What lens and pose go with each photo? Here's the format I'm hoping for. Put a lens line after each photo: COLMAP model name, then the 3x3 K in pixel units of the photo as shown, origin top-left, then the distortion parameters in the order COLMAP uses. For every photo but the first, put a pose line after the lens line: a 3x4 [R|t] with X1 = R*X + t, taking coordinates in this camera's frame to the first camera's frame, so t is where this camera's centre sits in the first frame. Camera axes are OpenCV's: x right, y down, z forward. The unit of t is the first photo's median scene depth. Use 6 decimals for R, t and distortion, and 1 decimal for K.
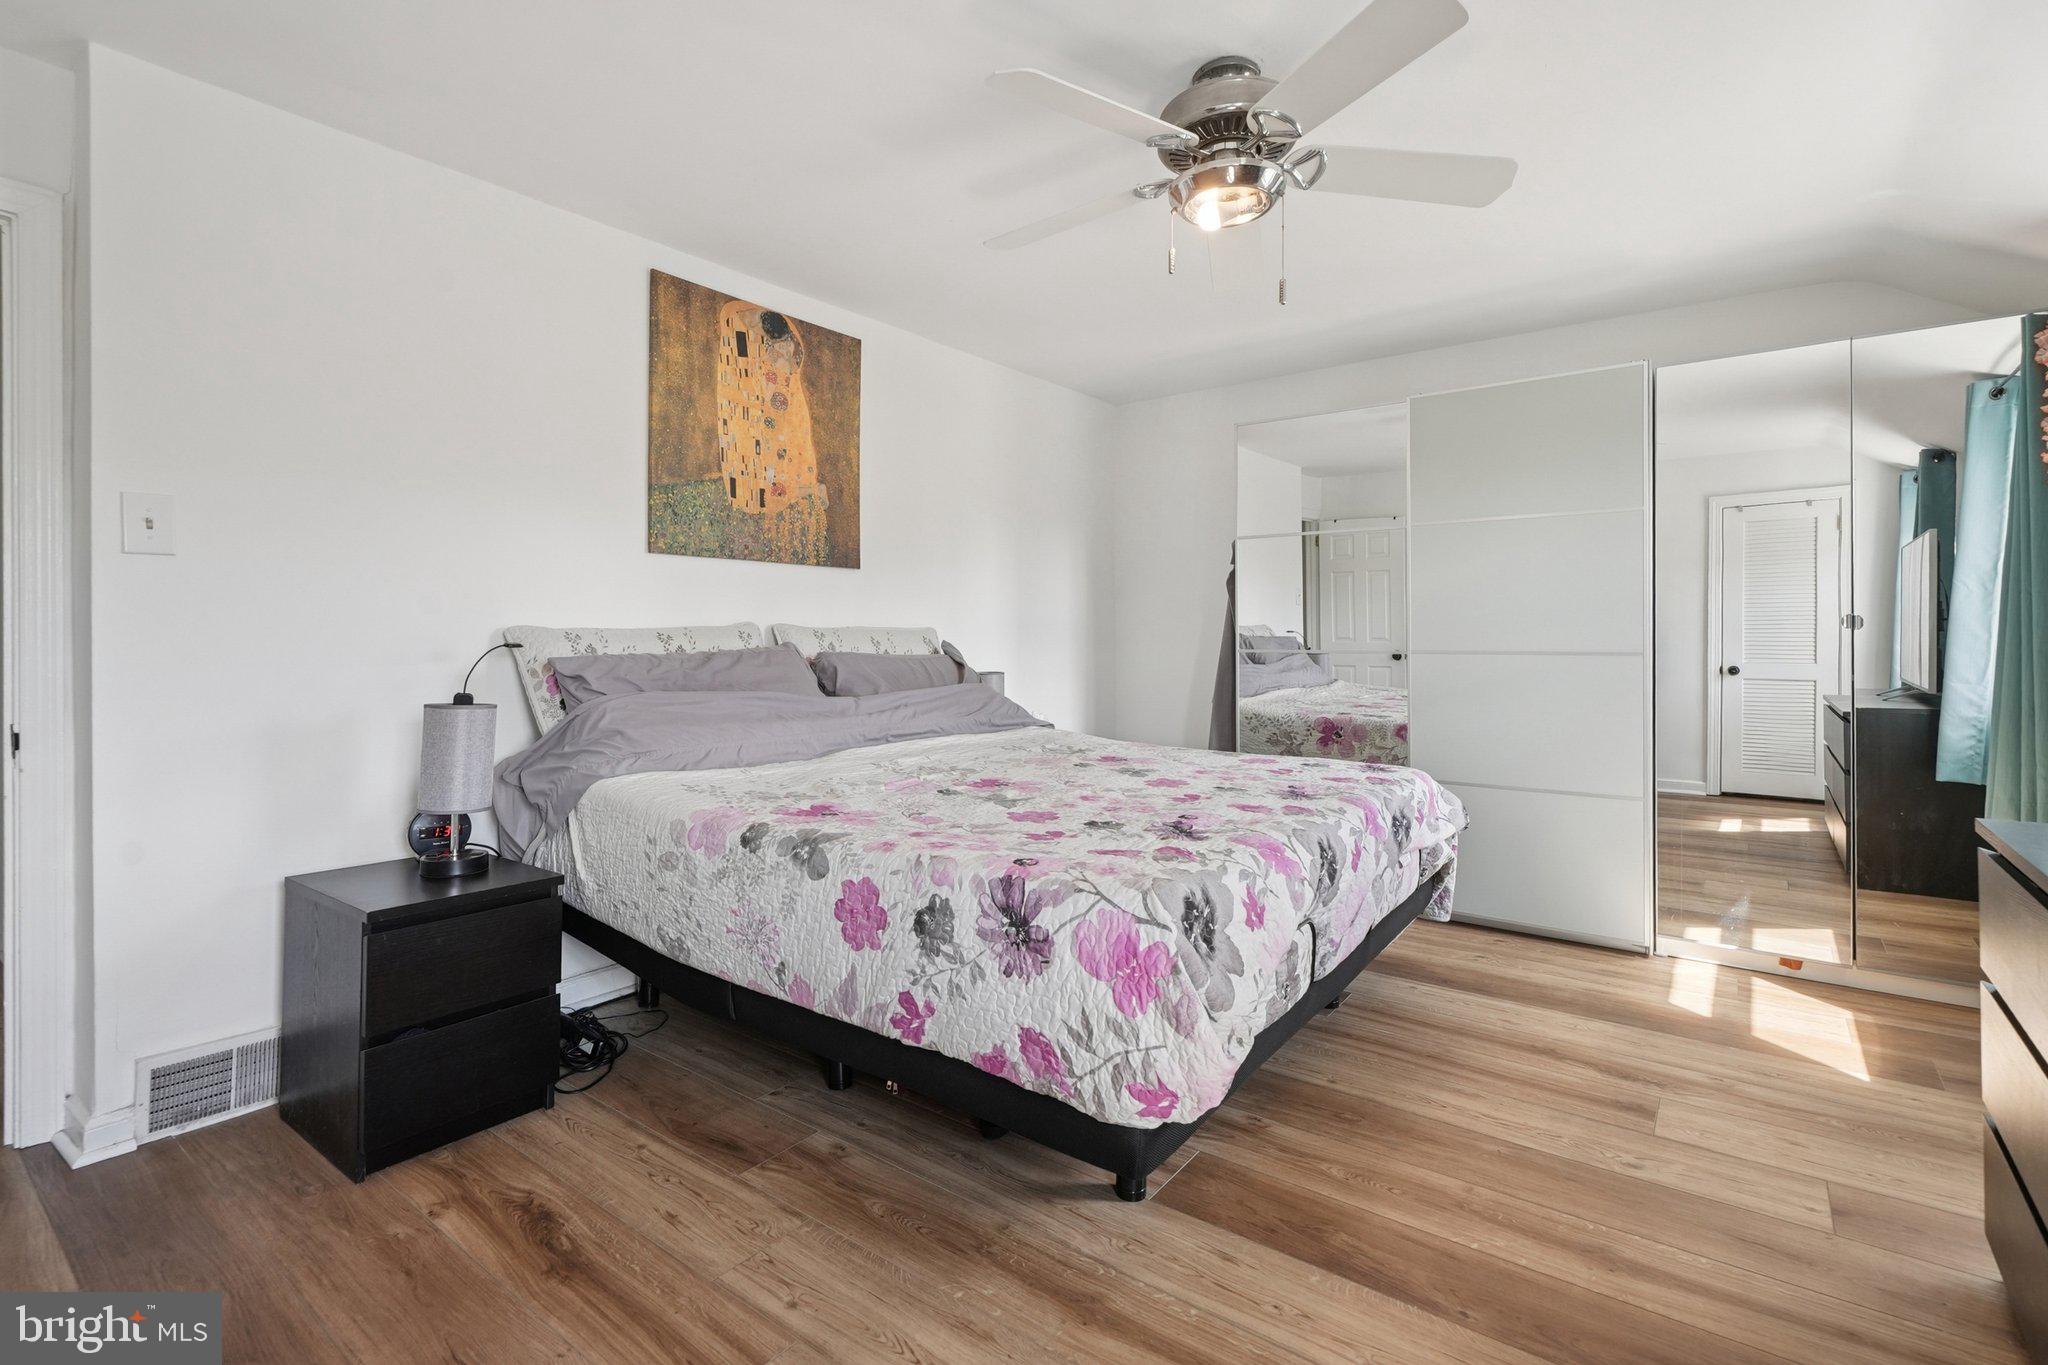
lens RADIAL K [[933.0, 0, 1008.4], [0, 933.0, 644.1], [0, 0, 1]] dist [-0.005284, 0.000102]
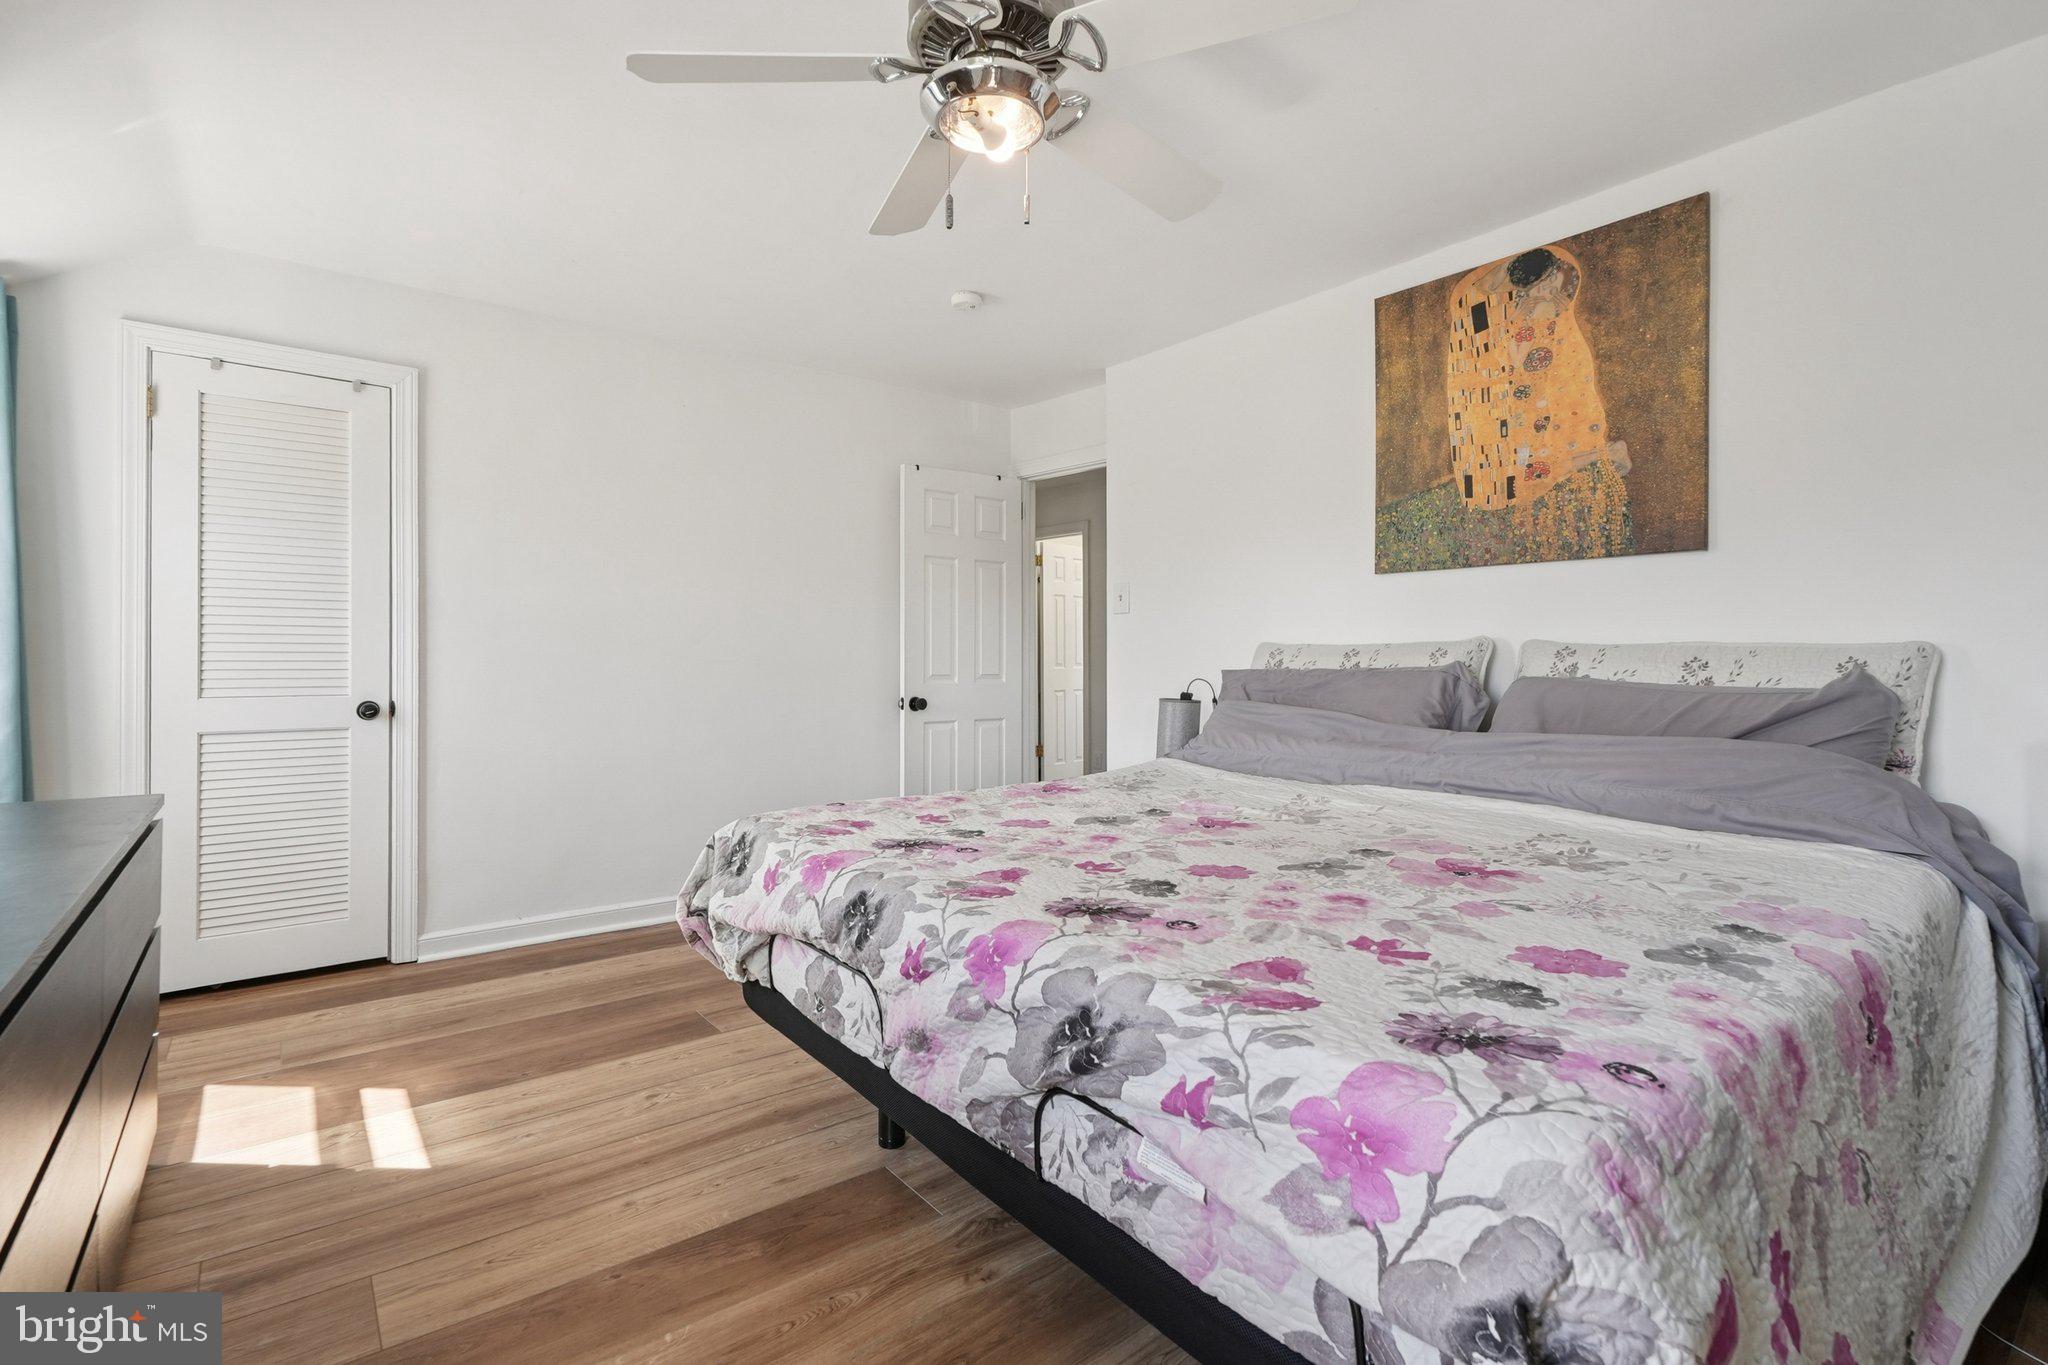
lens RADIAL K [[944.3, 0, 1003.5], [0, 944.3, 660.1], [0, 0, 1]] dist [0.003911, 0.000245]
pose [[-0.254947, -0.000373, -0.966955, 0.682912], [-0.015760, 0.999869, 0.003770, -0.000145], [0.966827, 0.016200, -0.254919, 0.810085]]
